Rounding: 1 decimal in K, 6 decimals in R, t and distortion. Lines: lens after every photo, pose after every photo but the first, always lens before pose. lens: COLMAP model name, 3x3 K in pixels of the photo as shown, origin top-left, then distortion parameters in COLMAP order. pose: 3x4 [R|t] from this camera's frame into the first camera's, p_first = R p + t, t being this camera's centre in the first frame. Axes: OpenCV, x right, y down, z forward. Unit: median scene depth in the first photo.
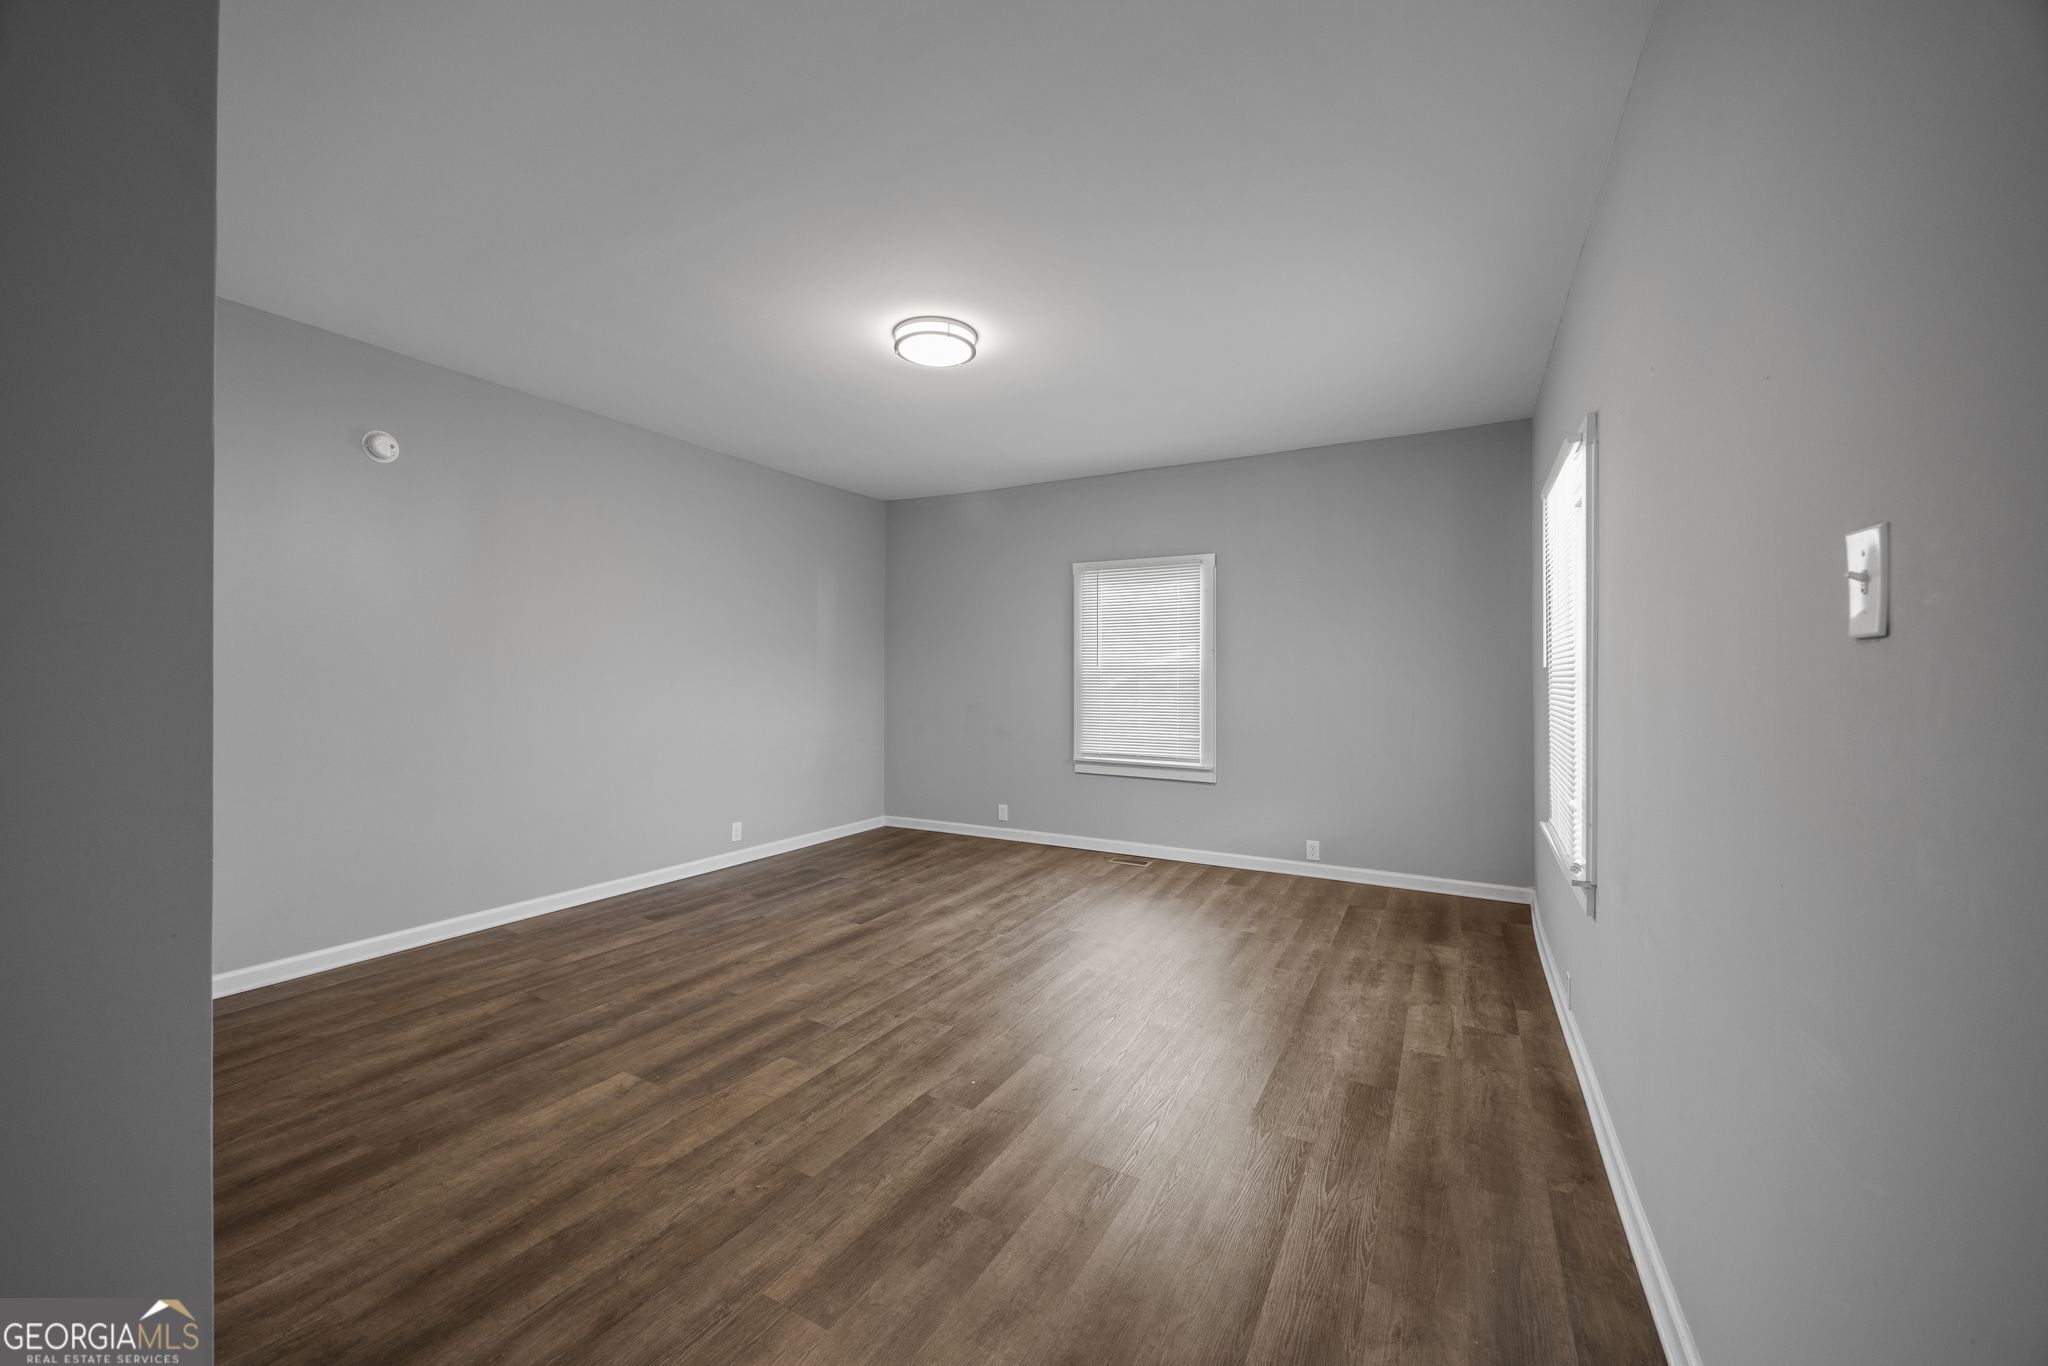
lens RADIAL K [[782.1, 0, 1026.2], [0, 782.1, 681.7], [0, 0, 1]] dist [-0.005778, 0.000508]
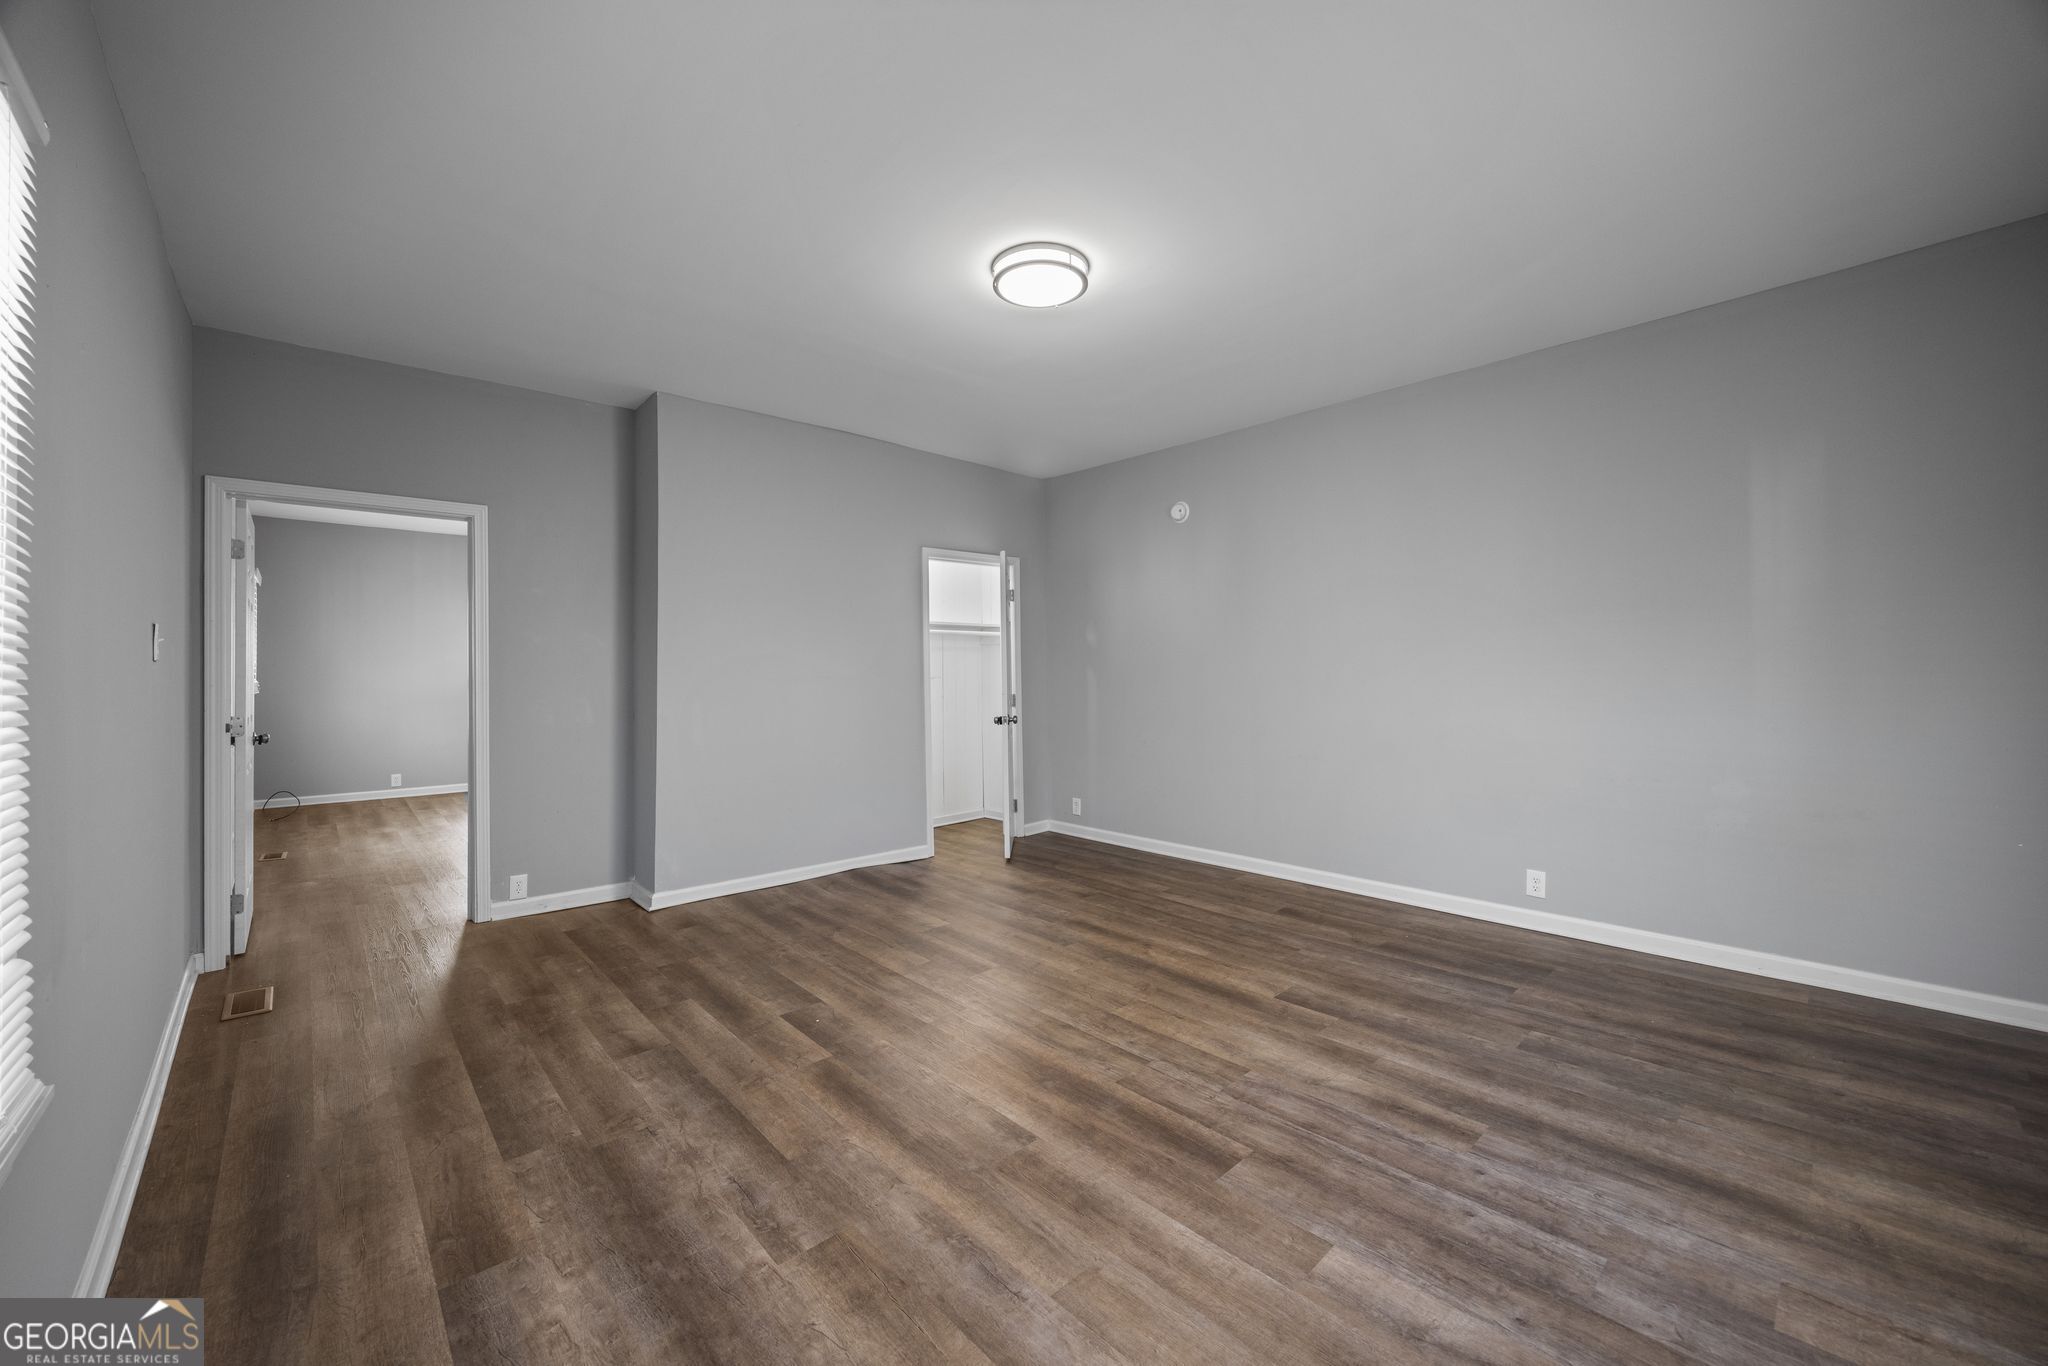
lens RADIAL K [[782.1, 0, 1027.0], [0, 782.1, 680.4], [0, 0, 1]] dist [-0.005778, 0.000508]
pose [[-0.317094, 0.008471, -0.948356, 0.630372], [0.004834, 0.999962, 0.007316, 0.002805], [0.948382, -0.002265, -0.317123, 1.133538]]
